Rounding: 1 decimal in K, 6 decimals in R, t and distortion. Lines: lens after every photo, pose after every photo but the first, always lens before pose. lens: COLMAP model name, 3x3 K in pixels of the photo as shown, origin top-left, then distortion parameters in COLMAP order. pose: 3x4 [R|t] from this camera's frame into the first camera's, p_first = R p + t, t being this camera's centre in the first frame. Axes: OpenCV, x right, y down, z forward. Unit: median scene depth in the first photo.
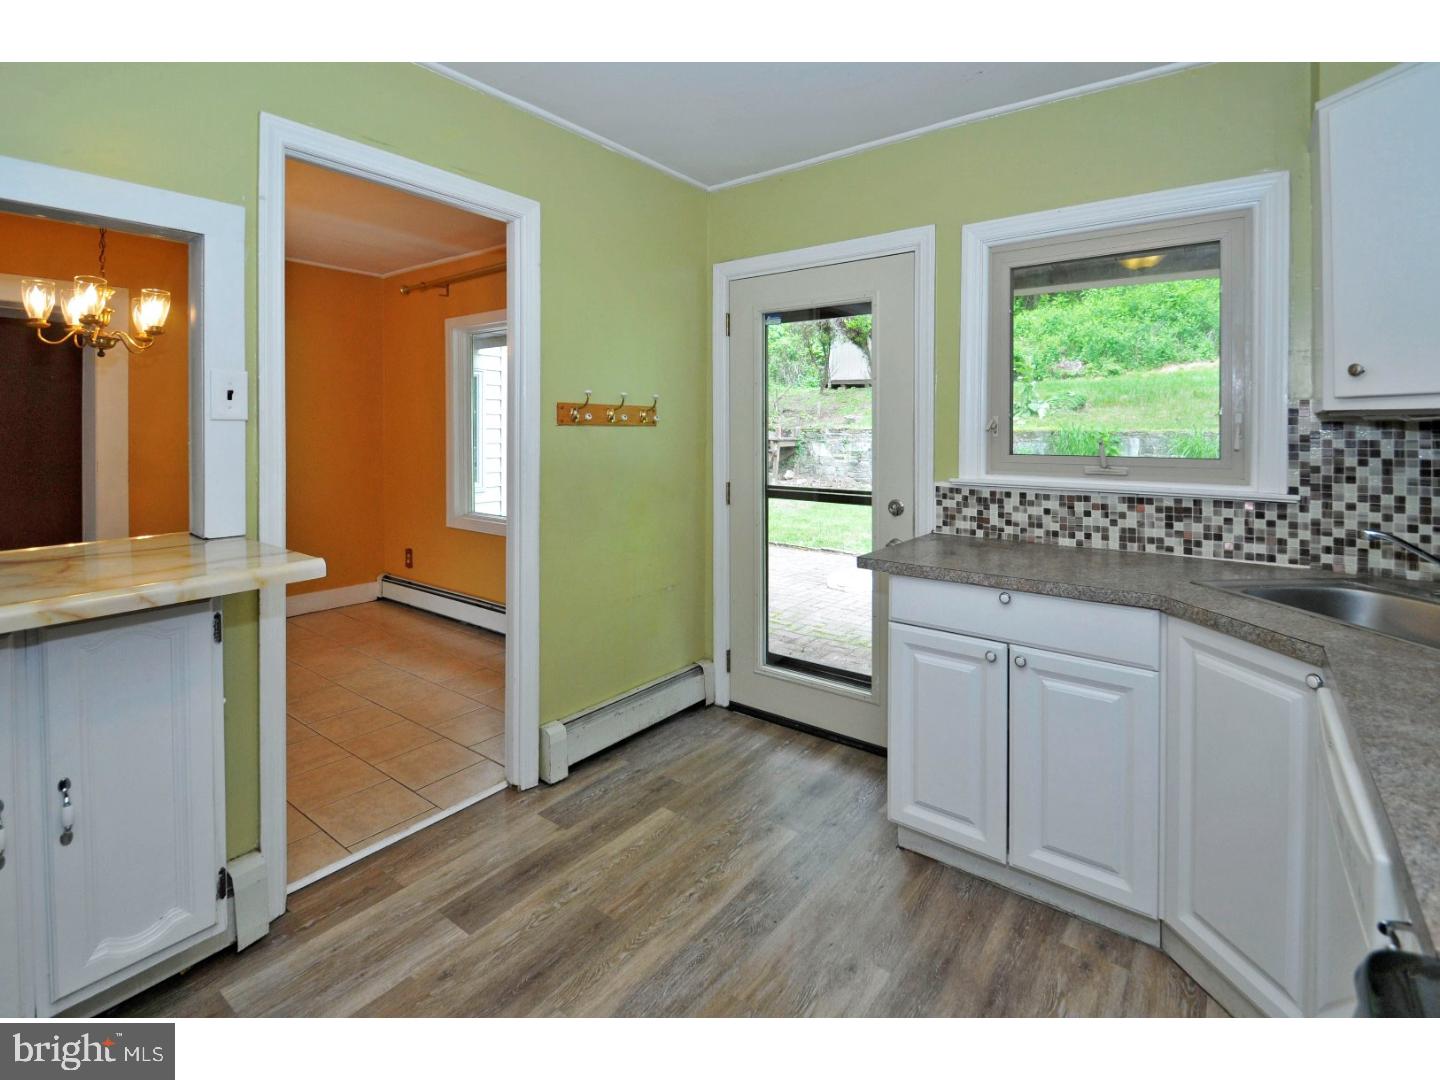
lens RADIAL K [[680.6, 0, 676.9], [0, 680.6, 525.0], [0, 0, 1]] dist [0.015549, -0.004787]
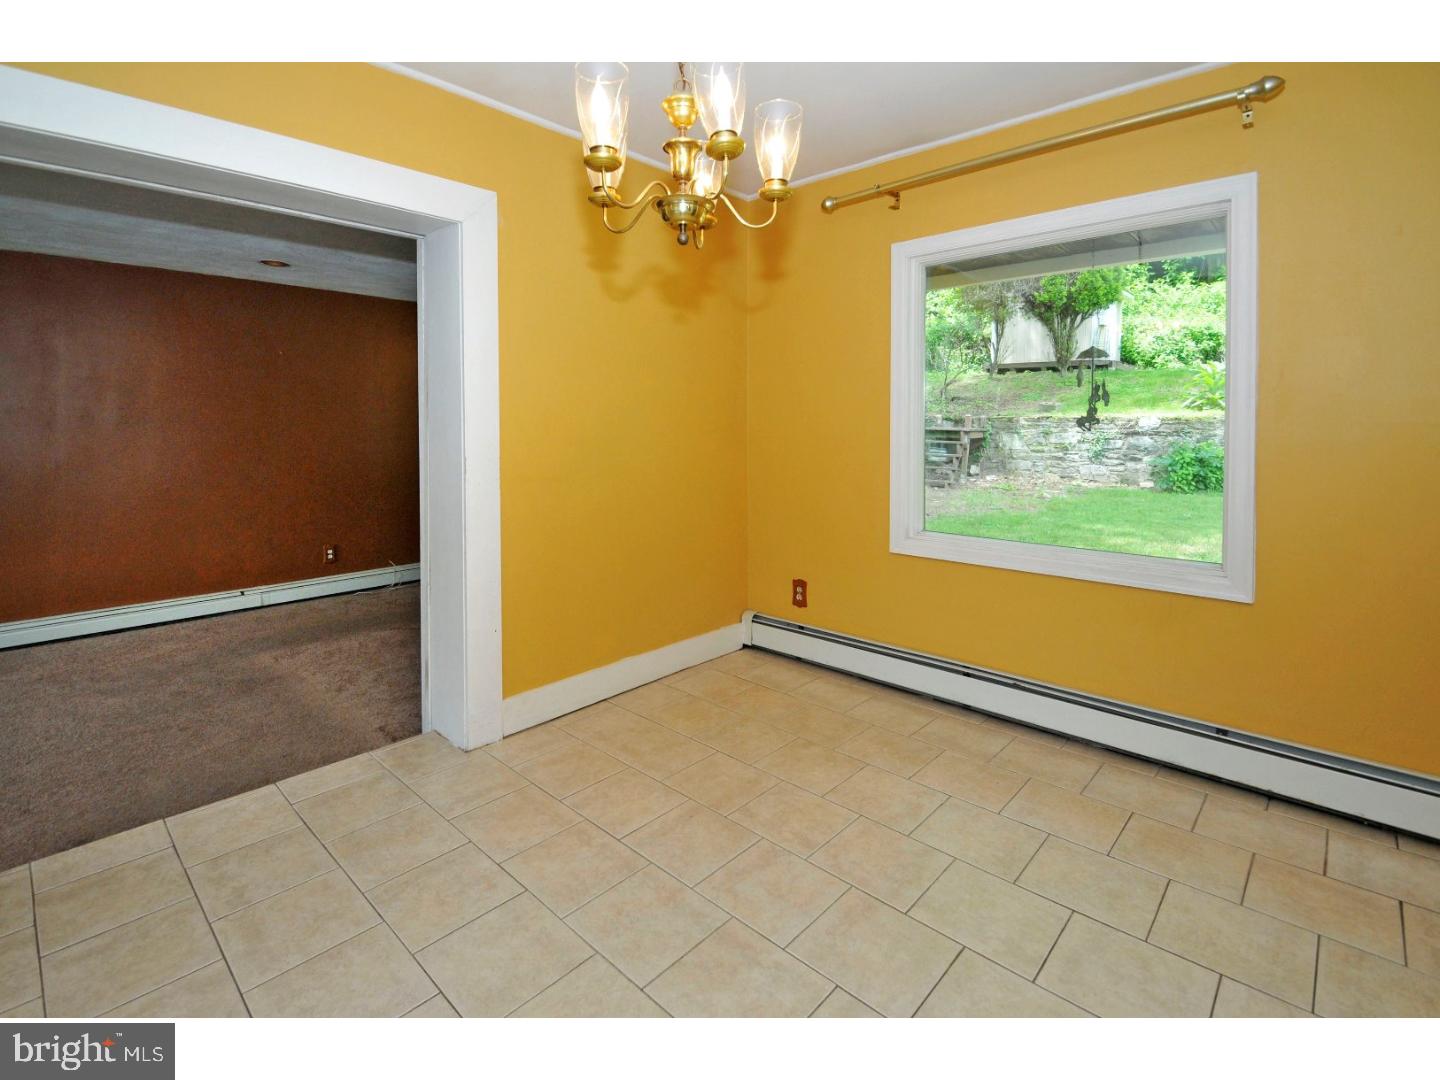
lens RADIAL K [[680.6, 0, 681.3], [0, 680.6, 533.4], [0, 0, 1]] dist [0.015549, -0.004787]
pose [[0.995169, 0.010469, -0.097618, -0.130723], [-0.008370, 0.999725, 0.021889, -0.008175], [0.097820, -0.020966, 0.994983, 0.083231]]
